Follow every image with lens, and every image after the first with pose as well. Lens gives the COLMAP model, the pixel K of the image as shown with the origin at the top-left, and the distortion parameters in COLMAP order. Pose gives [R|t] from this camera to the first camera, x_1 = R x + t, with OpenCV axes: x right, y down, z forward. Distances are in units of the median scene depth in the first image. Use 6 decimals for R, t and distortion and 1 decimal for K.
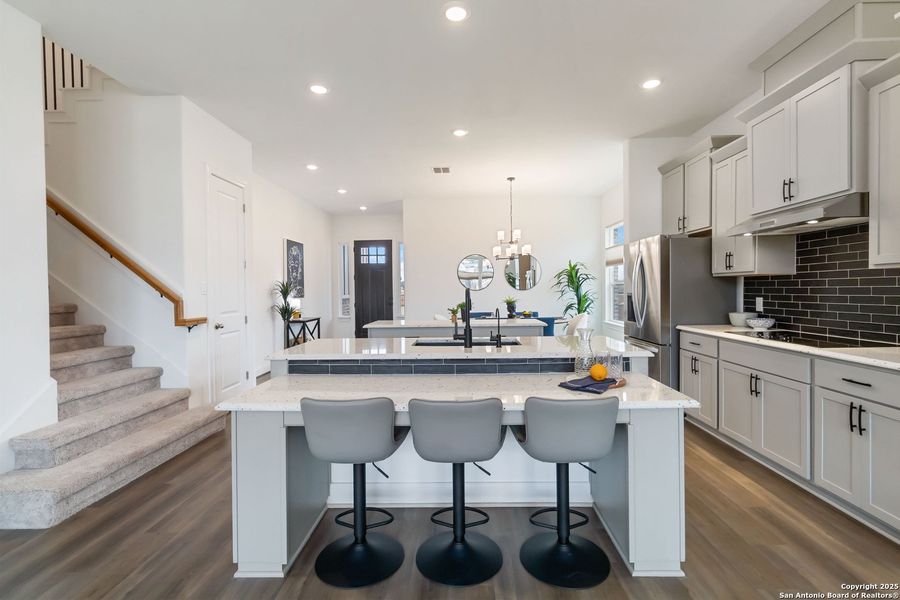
lens RADIAL K [[419.2, 0, 454.3], [0, 419.2, 293.4], [0, 0, 1]] dist [0.003455, 0.000708]
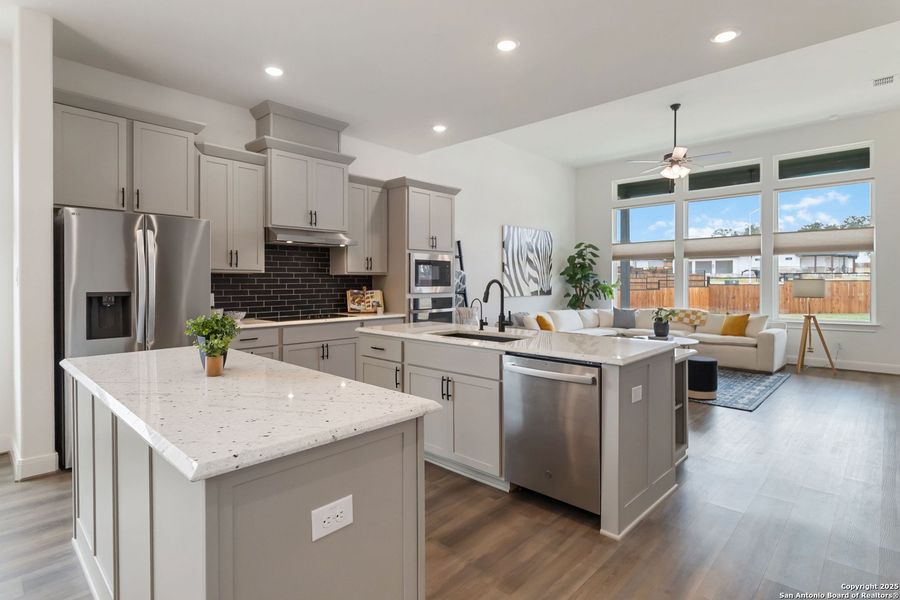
lens RADIAL K [[461.6, 0, 454.4], [0, 461.6, 285.3], [0, 0, 1]] dist [0.000368, 0.000168]
pose [[-0.744354, 0.006737, 0.667751, -0.322595], [0.016245, 0.999836, 0.008021, -0.006153], [-0.667588, 0.016818, -0.744341, 0.902442]]
